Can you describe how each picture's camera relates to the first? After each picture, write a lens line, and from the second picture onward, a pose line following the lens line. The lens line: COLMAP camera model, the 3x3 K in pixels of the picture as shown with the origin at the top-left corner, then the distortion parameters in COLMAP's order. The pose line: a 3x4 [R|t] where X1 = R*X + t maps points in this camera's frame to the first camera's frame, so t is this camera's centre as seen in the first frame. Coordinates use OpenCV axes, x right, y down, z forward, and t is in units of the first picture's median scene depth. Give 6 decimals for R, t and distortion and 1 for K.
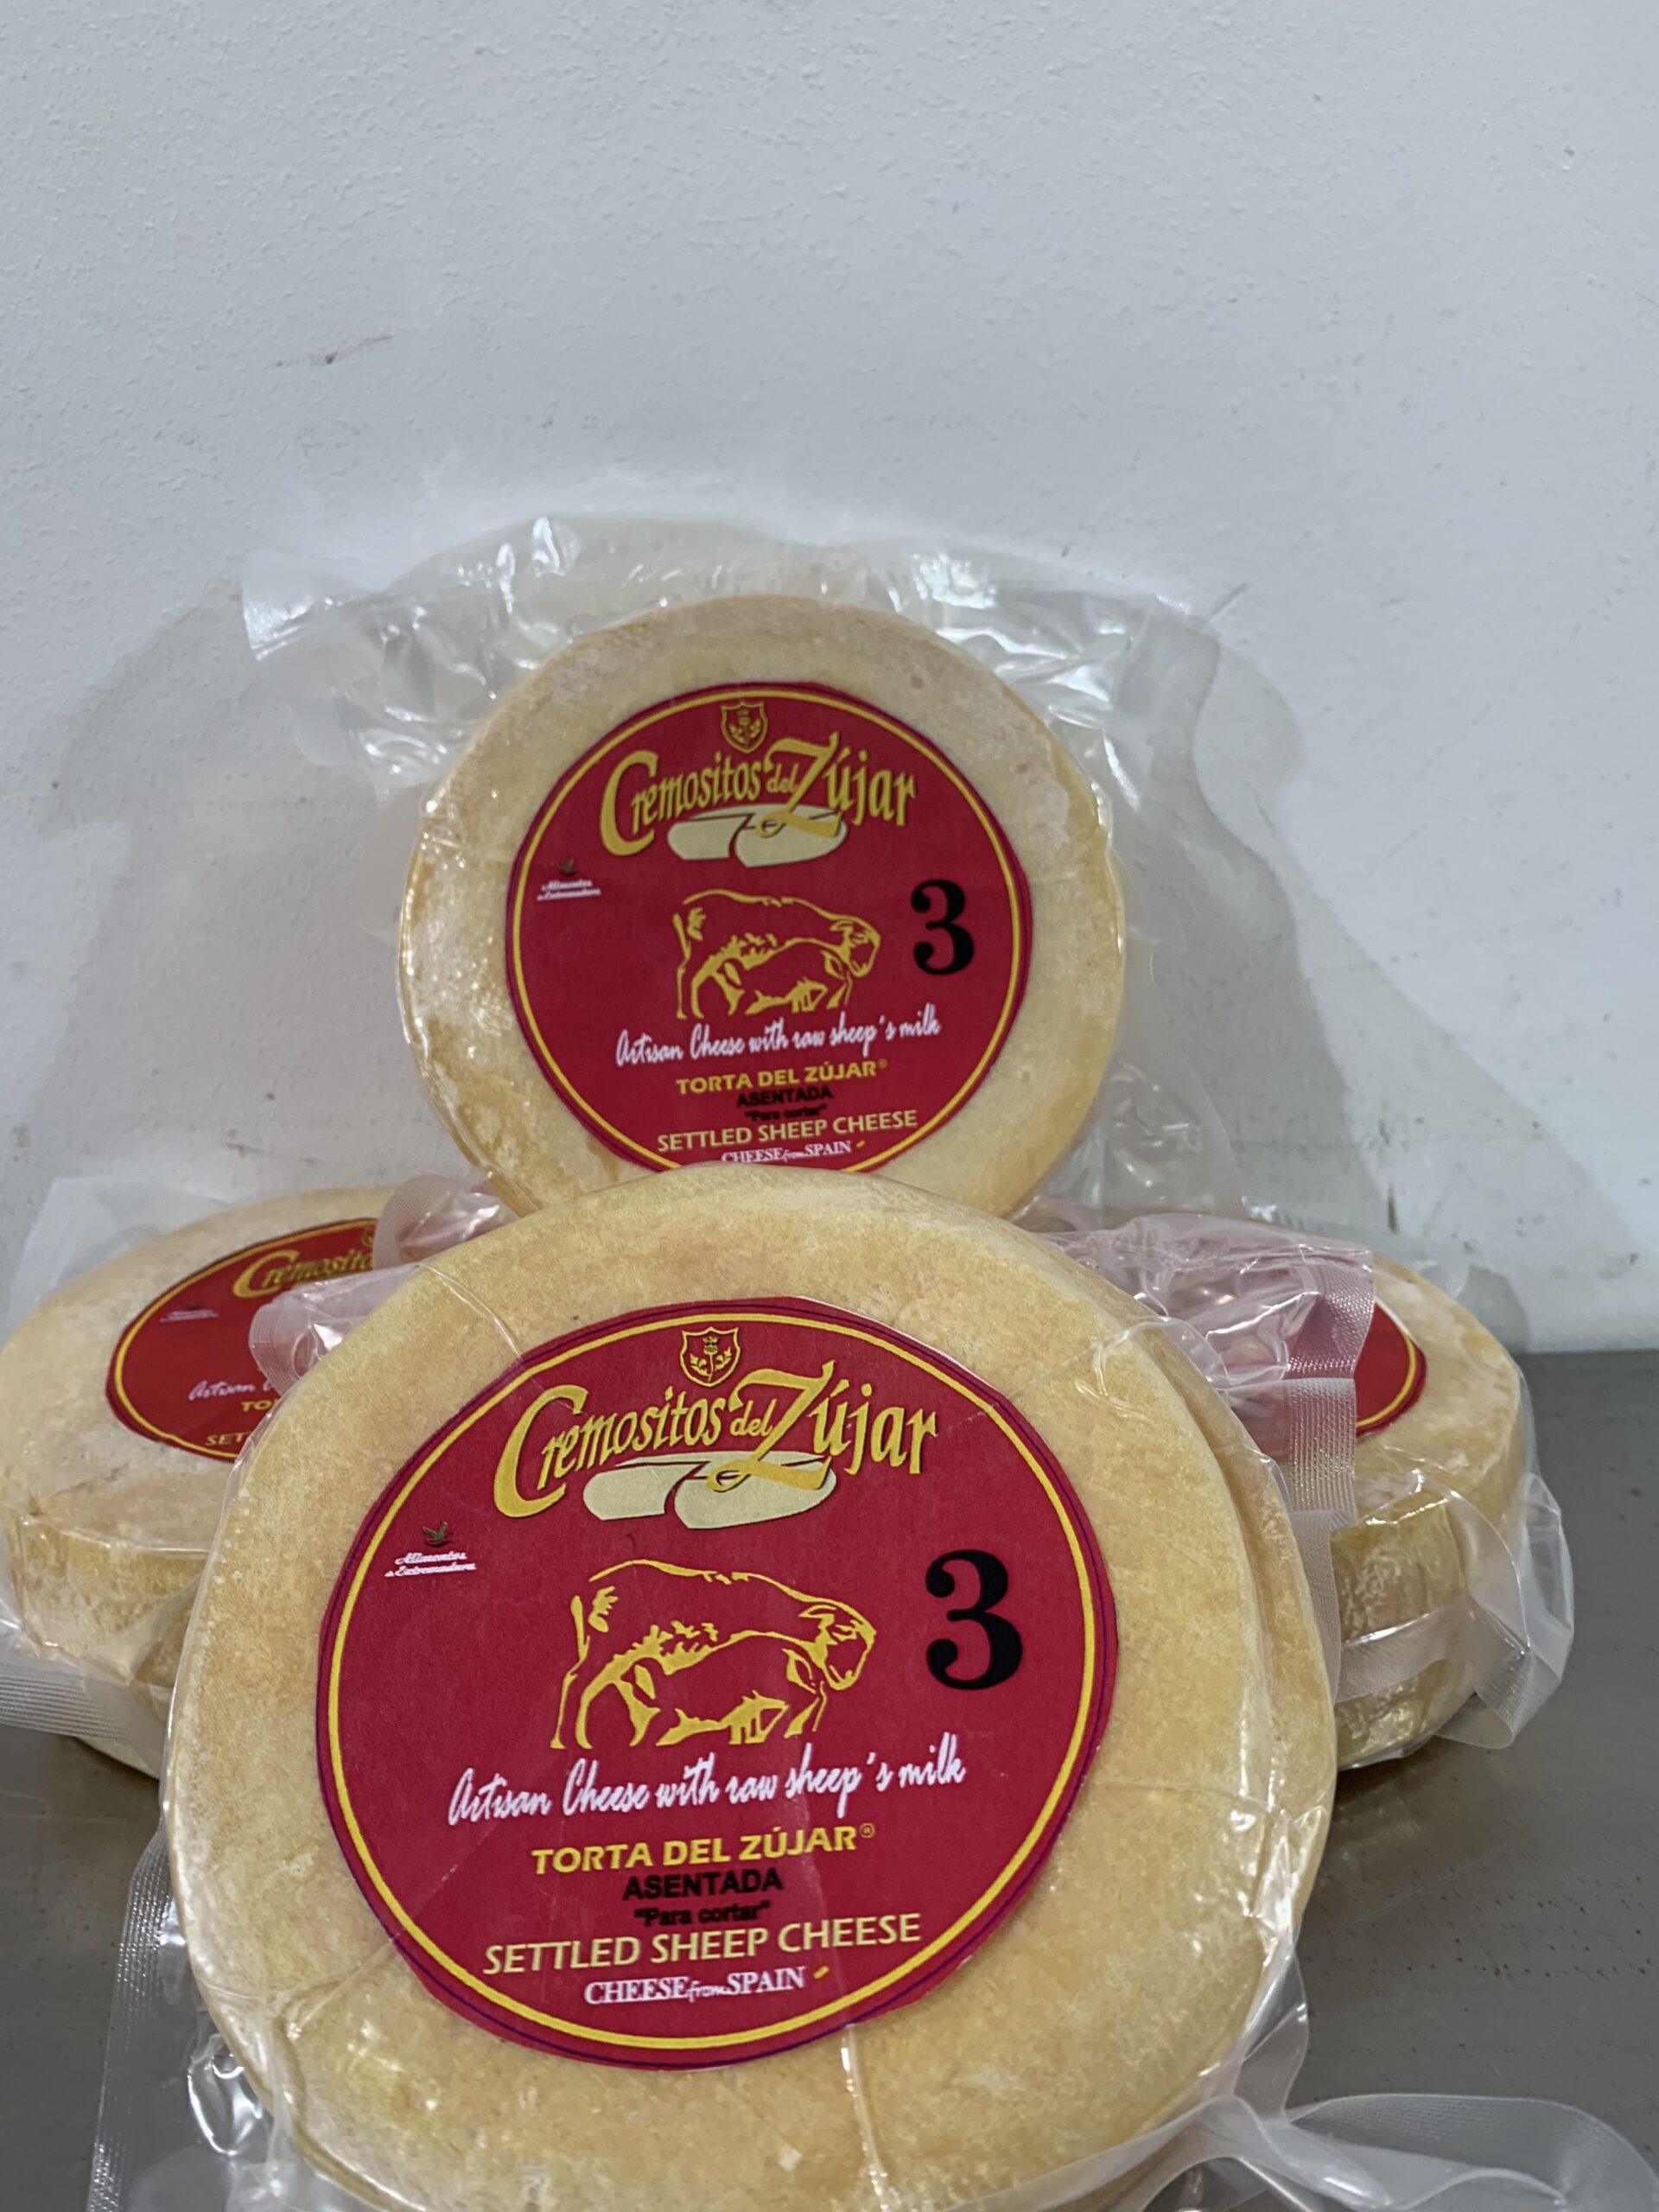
lens RADIAL K [[1670.1, 0, 835.0], [0, 1670.1, 1083.4], [0, 0, 1]] dist [0.022176, -0.063606]
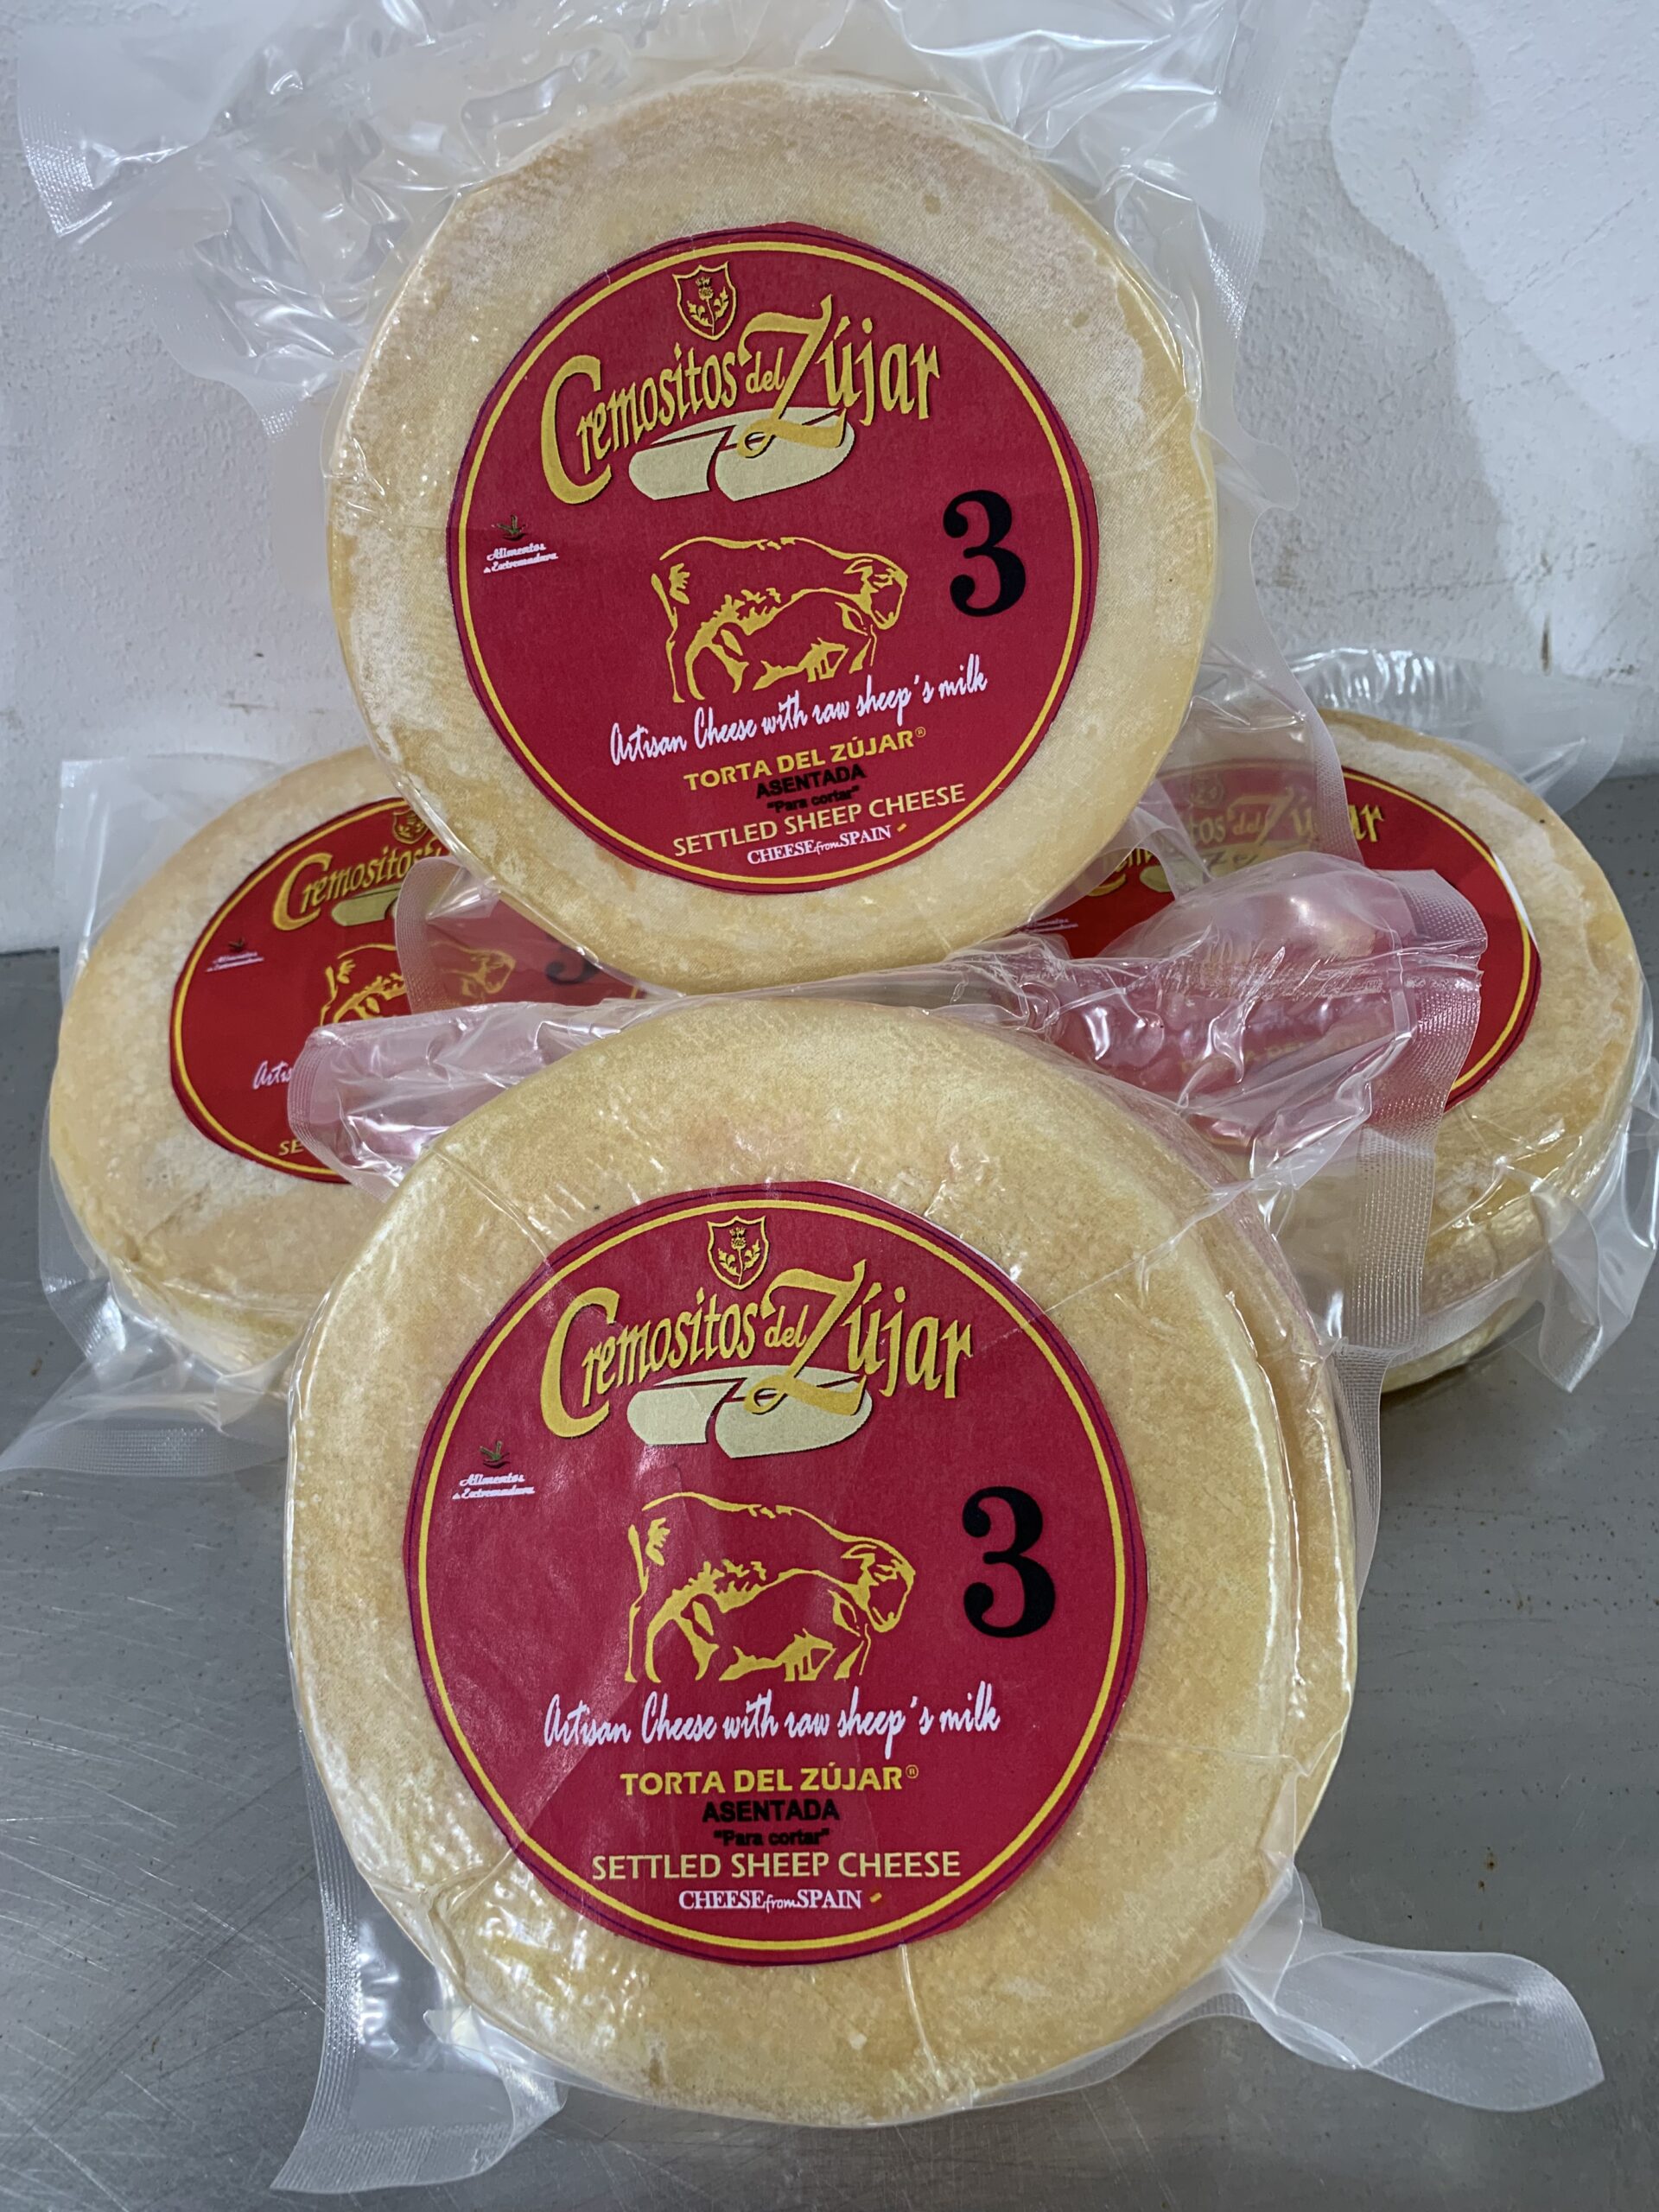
lens RADIAL K [[1670.1, 0, 838.7], [0, 1670.1, 1167.0], [0, 0, 1]] dist [0.022176, -0.063606]
pose [[0.994018, -0.052733, -0.095647, 0.078063], [0.095598, 0.843583, 0.528421, -0.383285], [0.052821, -0.534403, 0.843578, 0.219273]]
